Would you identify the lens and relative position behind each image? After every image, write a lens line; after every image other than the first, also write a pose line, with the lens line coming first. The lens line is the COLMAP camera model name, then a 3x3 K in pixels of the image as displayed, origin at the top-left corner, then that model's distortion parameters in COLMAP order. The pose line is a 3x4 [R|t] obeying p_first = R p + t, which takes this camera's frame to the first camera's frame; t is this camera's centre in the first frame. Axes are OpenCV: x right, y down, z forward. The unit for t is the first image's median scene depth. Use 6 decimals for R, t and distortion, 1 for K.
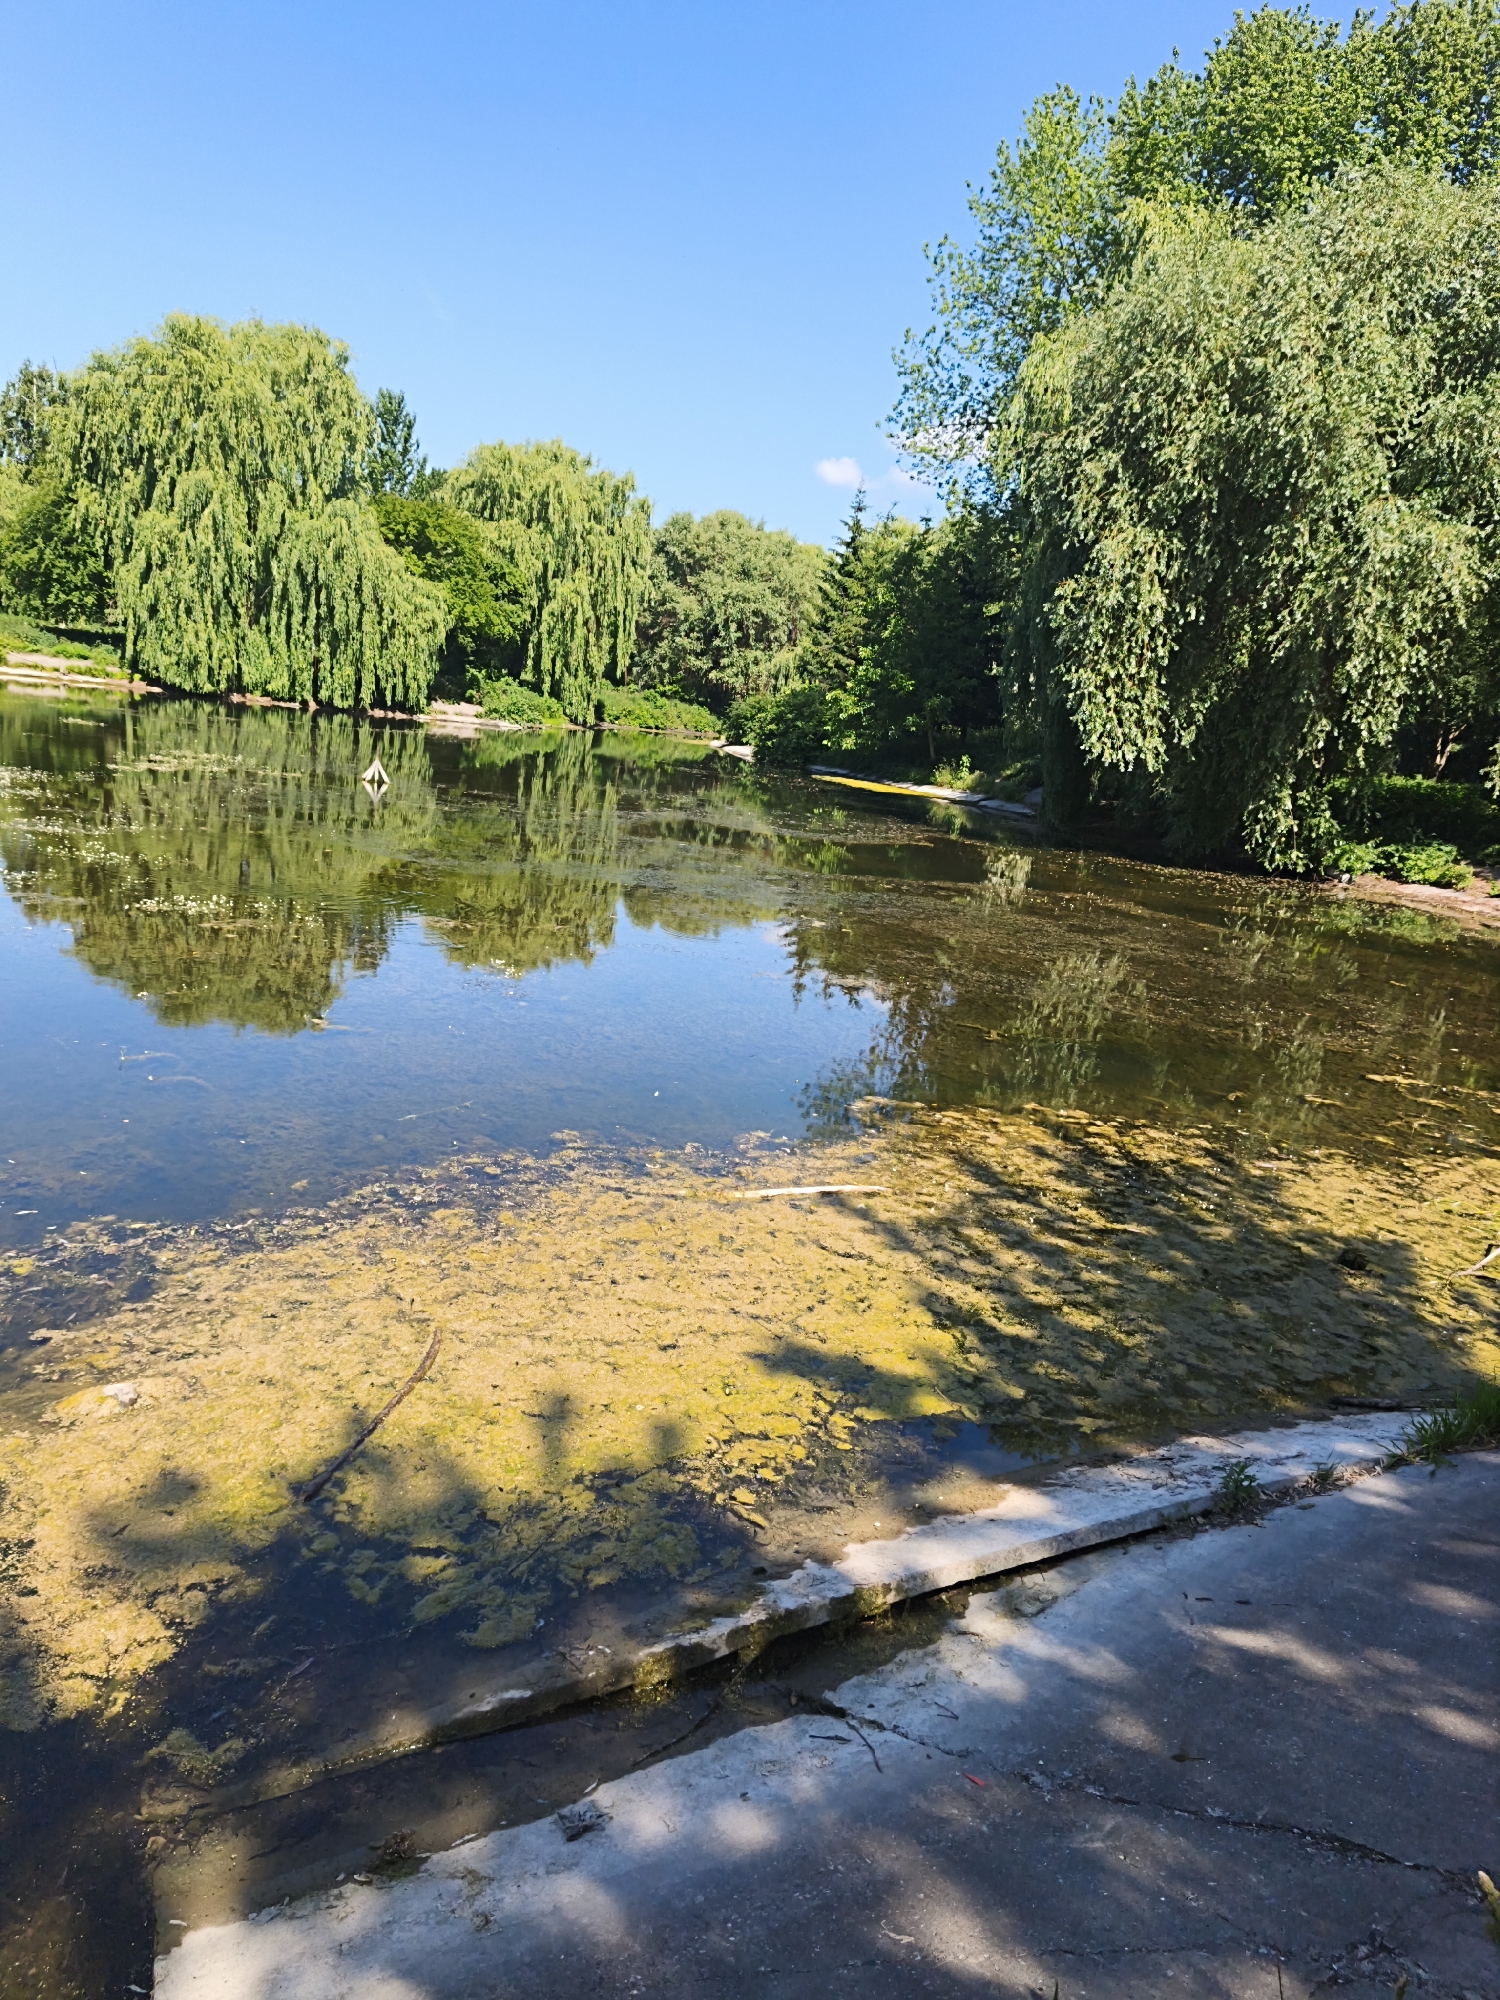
lens RADIAL K [[1355.3, 0, 729.3], [0, 1355.3, 990.4], [0, 0, 1]] dist [0.093940, -0.084193]
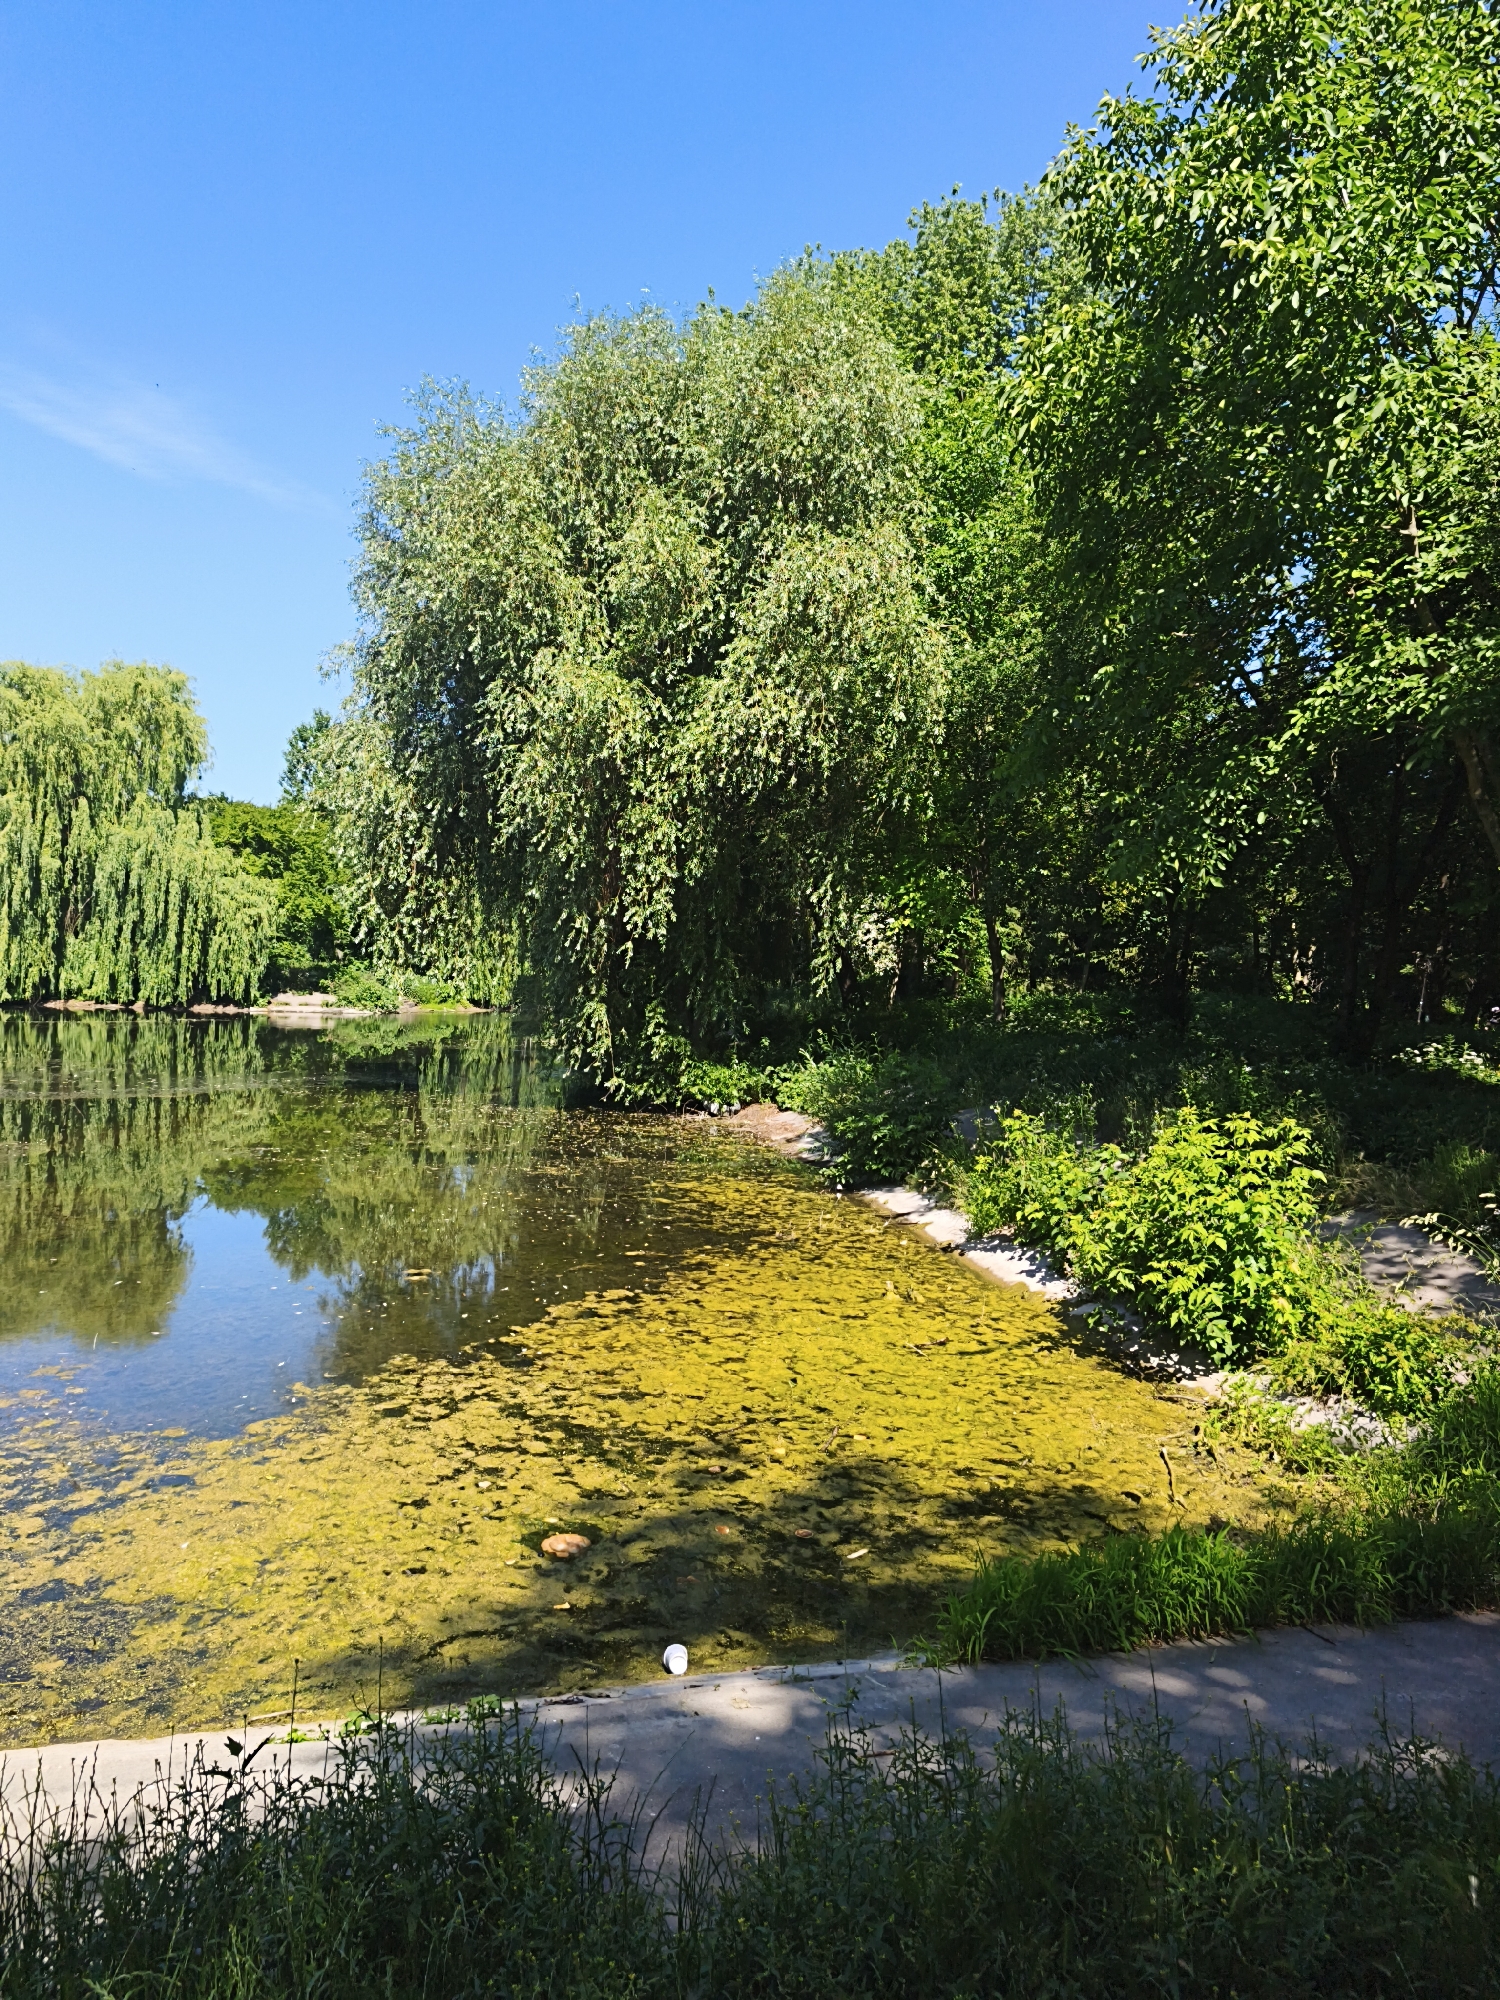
lens RADIAL K [[1339.8, 0, 747.3], [0, 1339.8, 996.0], [0, 0, 1]] dist [0.082778, -0.069606]
pose [[0.984808, -0.072844, -0.157629, 0.295388], [0.038406, 0.976648, -0.211384, 0.012173], [0.169346, 0.202119, 0.964609, 0.115852]]
